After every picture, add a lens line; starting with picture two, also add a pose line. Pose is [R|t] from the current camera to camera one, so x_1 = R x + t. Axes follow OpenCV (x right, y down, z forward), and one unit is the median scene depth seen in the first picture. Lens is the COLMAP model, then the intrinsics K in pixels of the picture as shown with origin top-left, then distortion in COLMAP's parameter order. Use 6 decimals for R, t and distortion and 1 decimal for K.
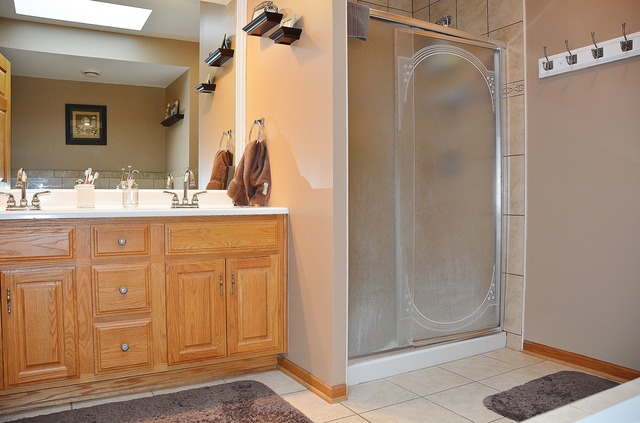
lens RADIAL K [[503.1, 0, 320.0], [0, 503.1, 211.5], [0, 0, 1]] dist [-0.115595, 0.004574]
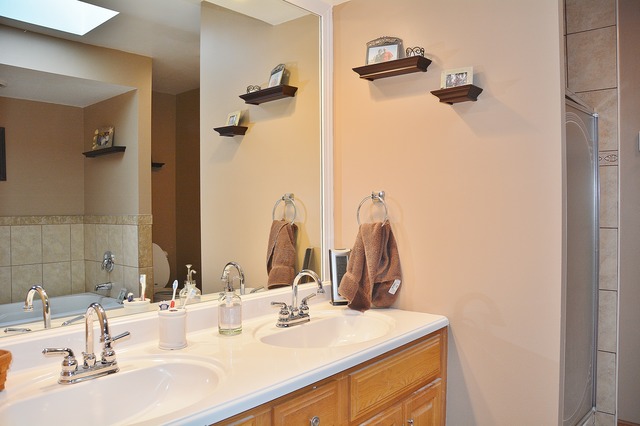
lens RADIAL K [[500.5, 0, 320.0], [0, 500.5, 213.0], [0, 0, 1]] dist [-0.170729, 0.126600]
pose [[0.942187, -0.010362, 0.334926, -0.444962], [0.013567, 0.999882, -0.007232, -0.146368], [-0.334811, 0.011358, 0.942217, 0.314291]]
